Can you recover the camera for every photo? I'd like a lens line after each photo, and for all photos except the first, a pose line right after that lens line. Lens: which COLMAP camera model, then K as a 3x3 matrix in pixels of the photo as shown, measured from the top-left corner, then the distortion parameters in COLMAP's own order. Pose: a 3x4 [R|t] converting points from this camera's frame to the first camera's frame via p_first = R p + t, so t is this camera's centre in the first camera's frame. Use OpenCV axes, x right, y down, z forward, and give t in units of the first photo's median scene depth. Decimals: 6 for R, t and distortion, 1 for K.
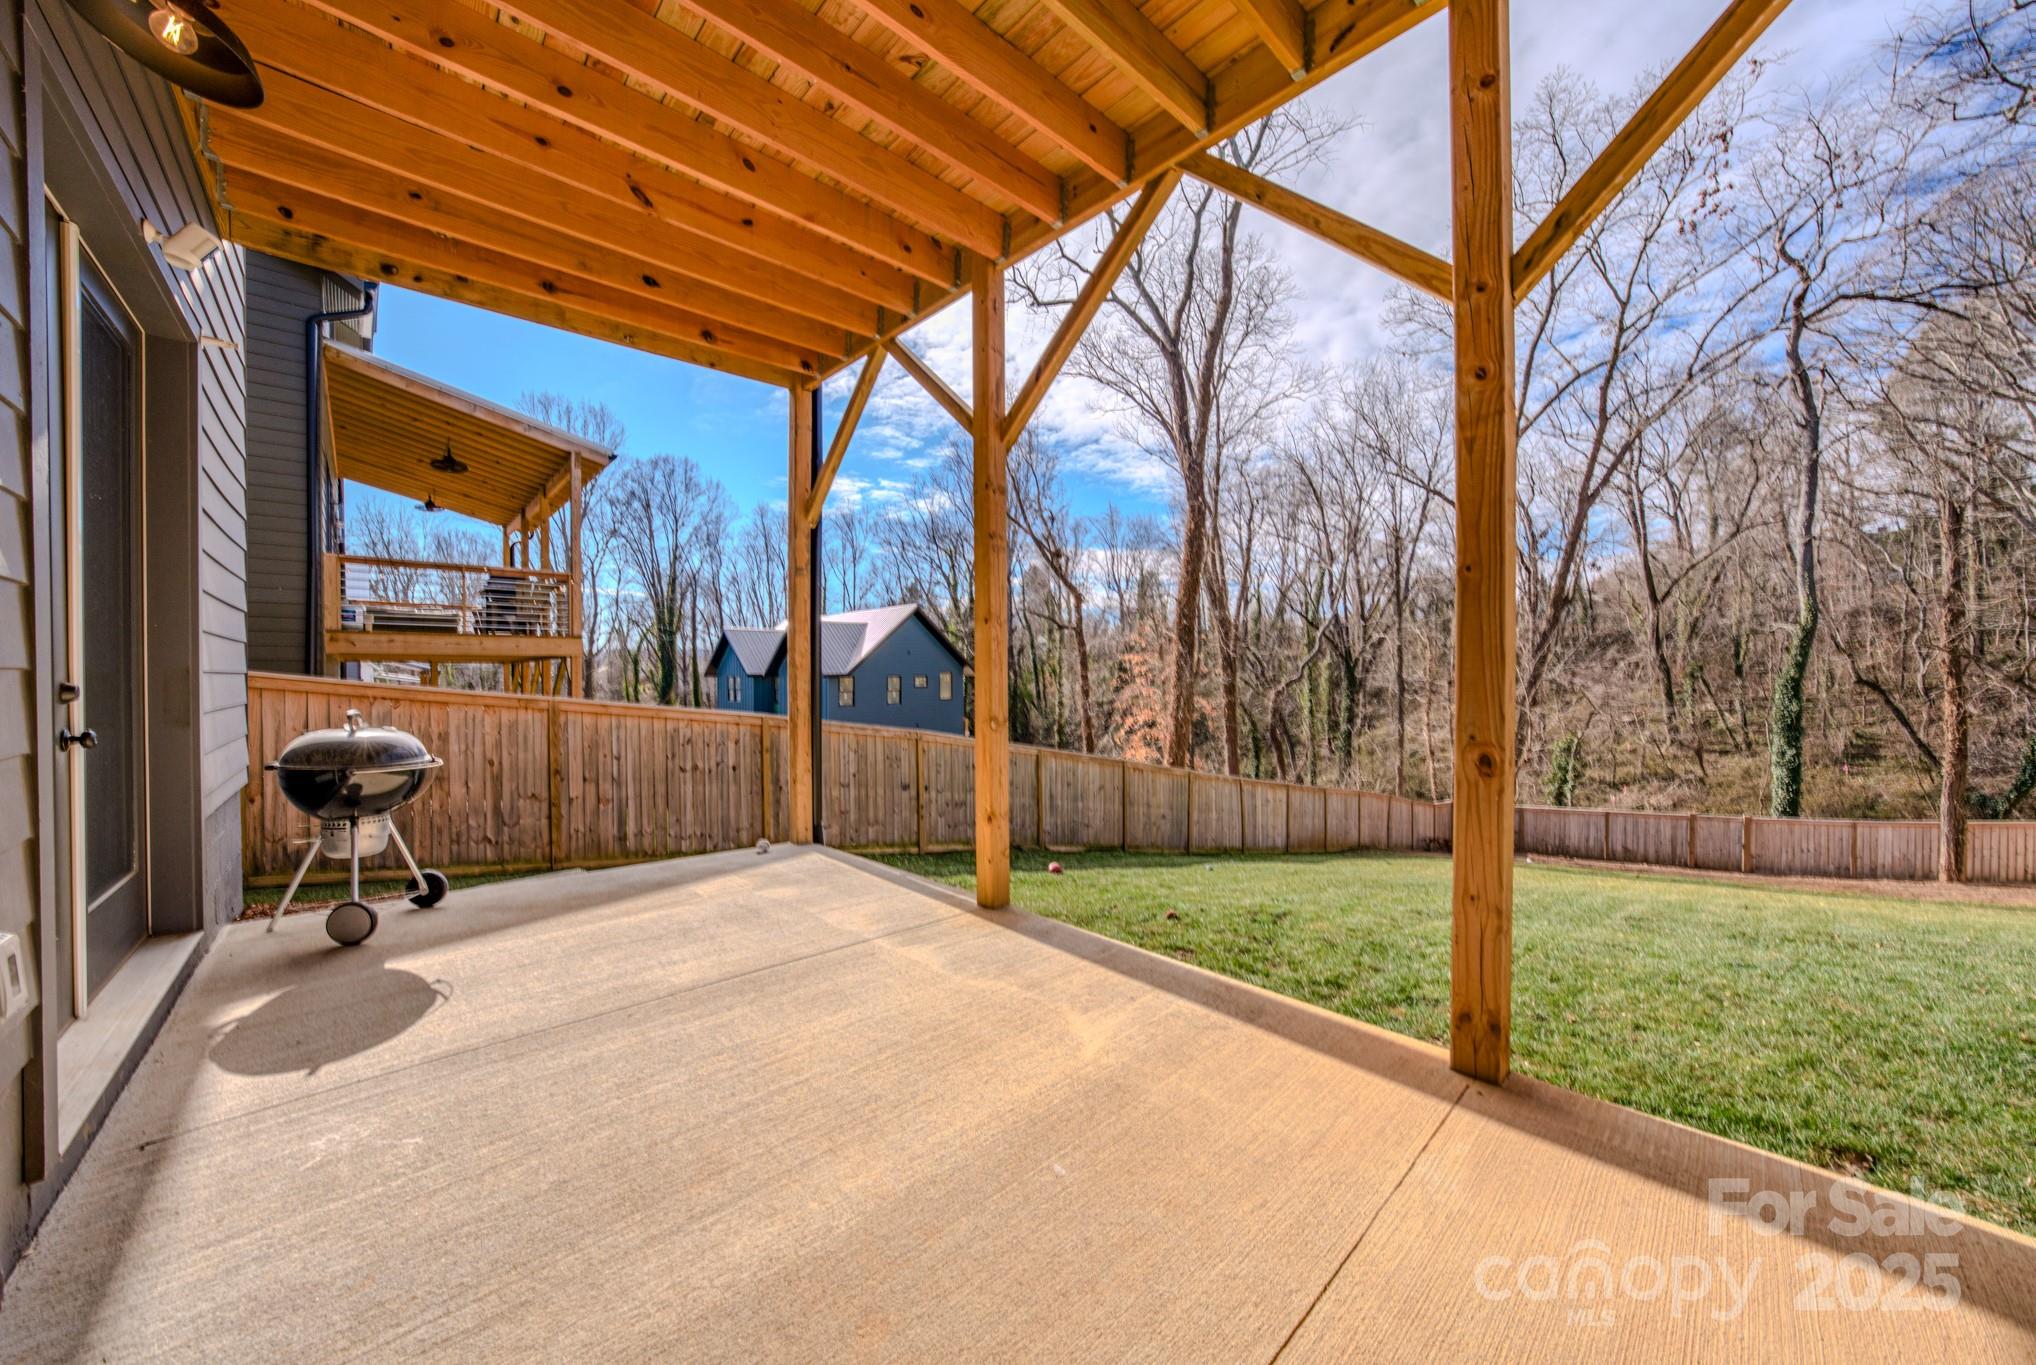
lens RADIAL K [[700.8, 0, 1008.6], [0, 700.8, 678.0], [0, 0, 1]] dist [-0.010828, 0.000066]
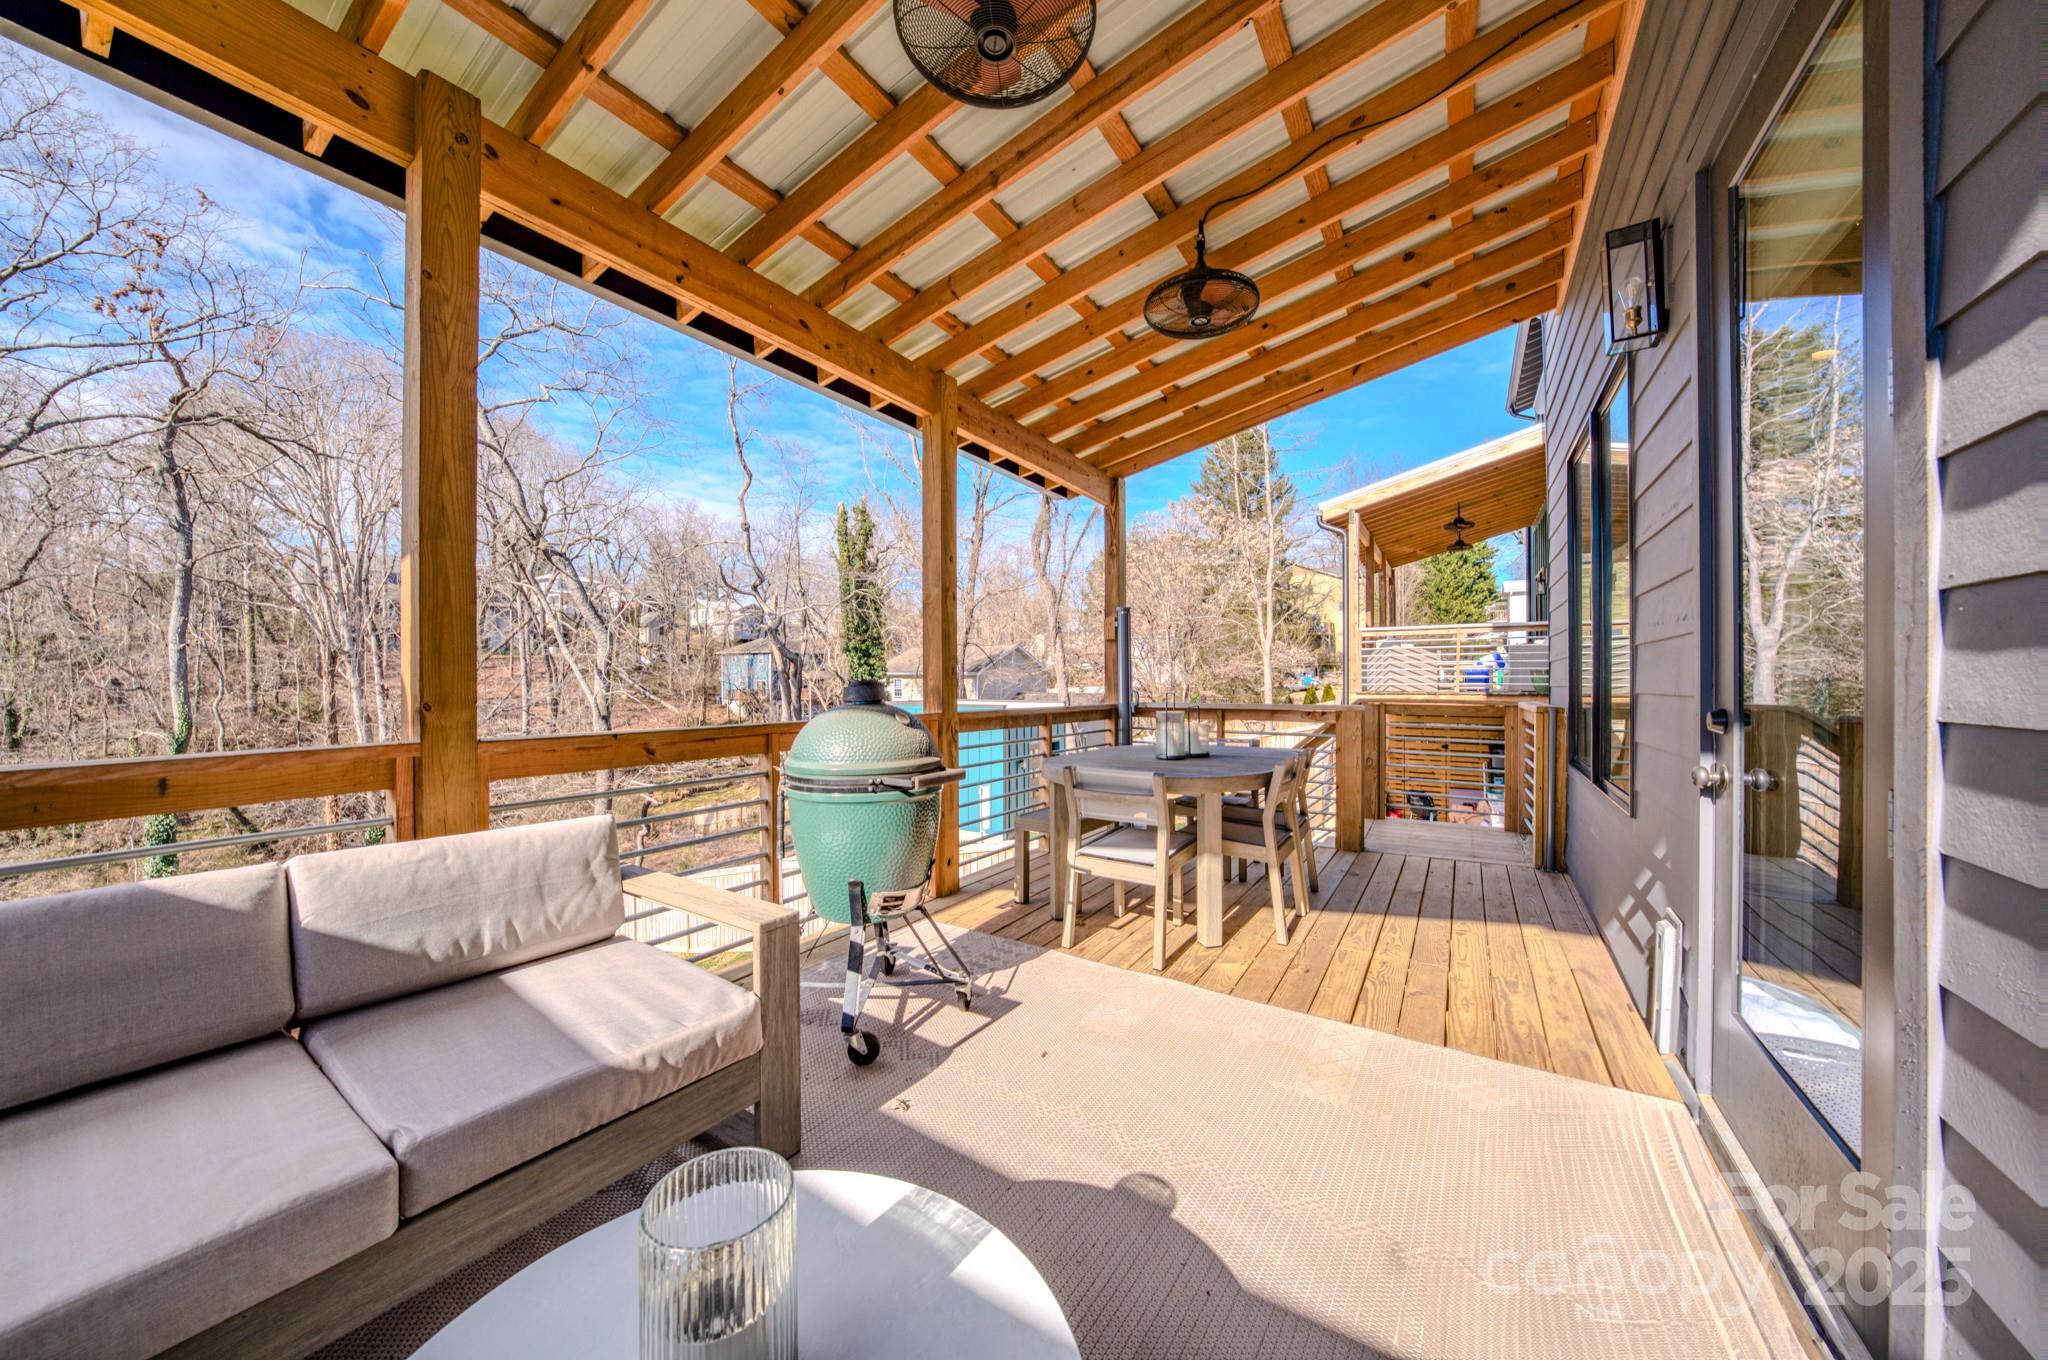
lens RADIAL K [[707.0, 0, 1024.3], [0, 707.0, 675.8], [0, 0, 1]] dist [-0.028539, 0.006718]
pose [[-0.263422, 0.008125, 0.964647, -0.091918], [0.009215, 0.999940, -0.005906, -0.134839], [-0.964637, 0.007333, -0.263481, 0.098661]]
